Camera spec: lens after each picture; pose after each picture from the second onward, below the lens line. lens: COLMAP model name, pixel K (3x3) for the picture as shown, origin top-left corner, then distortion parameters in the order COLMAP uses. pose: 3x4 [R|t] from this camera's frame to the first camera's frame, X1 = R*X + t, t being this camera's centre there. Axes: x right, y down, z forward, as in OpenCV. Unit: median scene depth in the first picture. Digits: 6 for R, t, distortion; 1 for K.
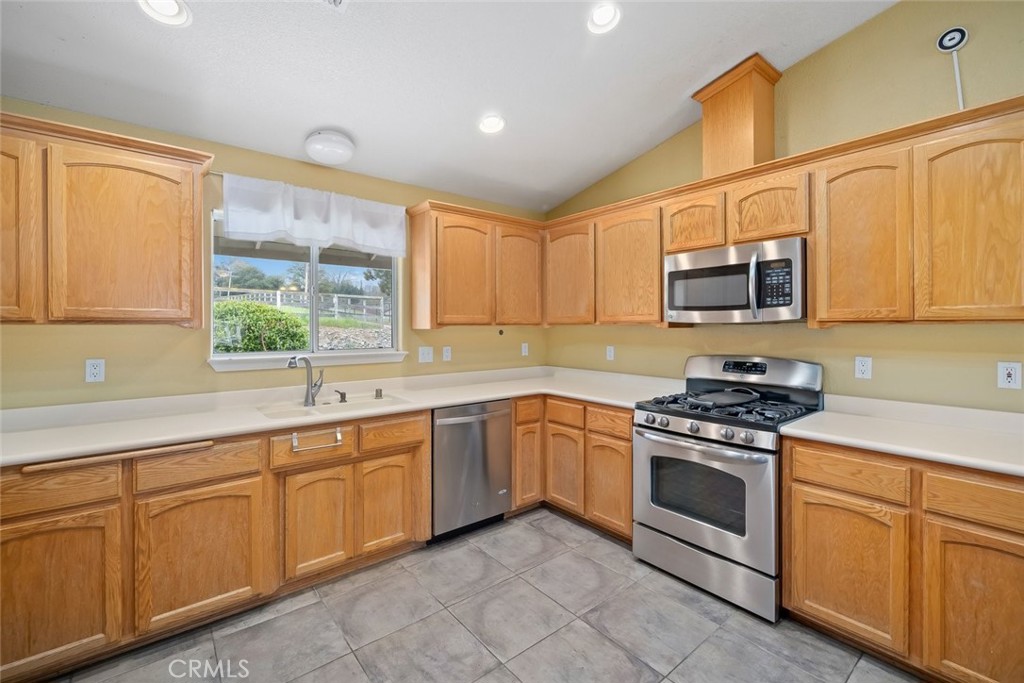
lens RADIAL K [[439.4, 0, 518.1], [0, 439.4, 326.9], [0, 0, 1]] dist [-0.000437, 0.000080]
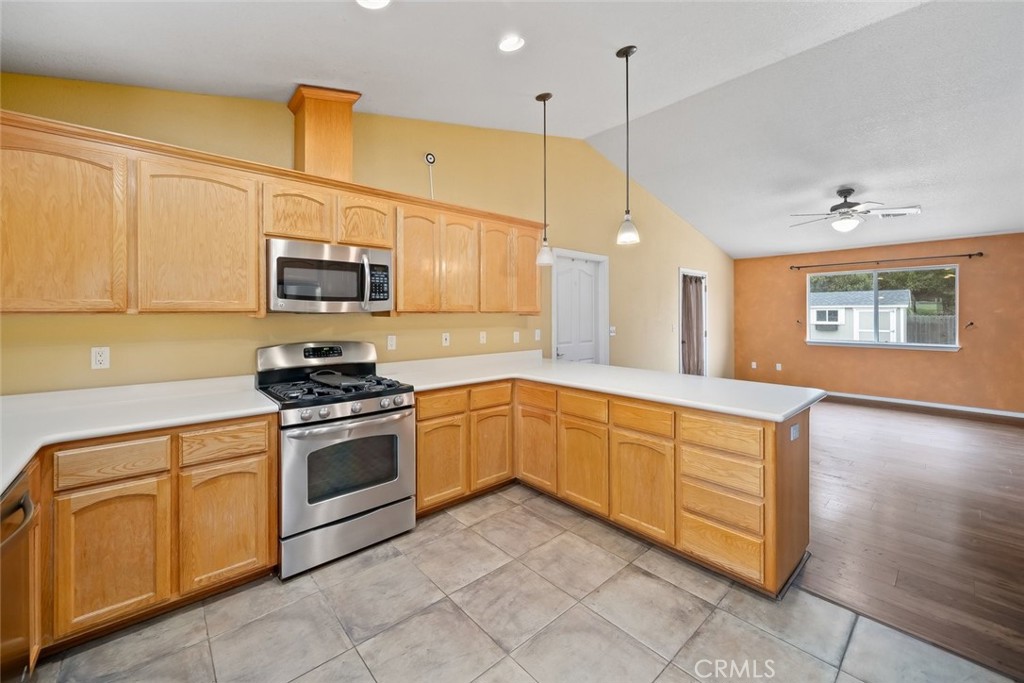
lens RADIAL K [[407.8, 0, 498.4], [0, 407.8, 314.0], [0, 0, 1]] dist [-0.001392, -0.000219]
pose [[-0.028339, 0.000292, 0.999598, -0.551532], [0.004285, 0.999991, -0.000171, -0.003388], [-0.999589, 0.004279, -0.028340, 0.588238]]
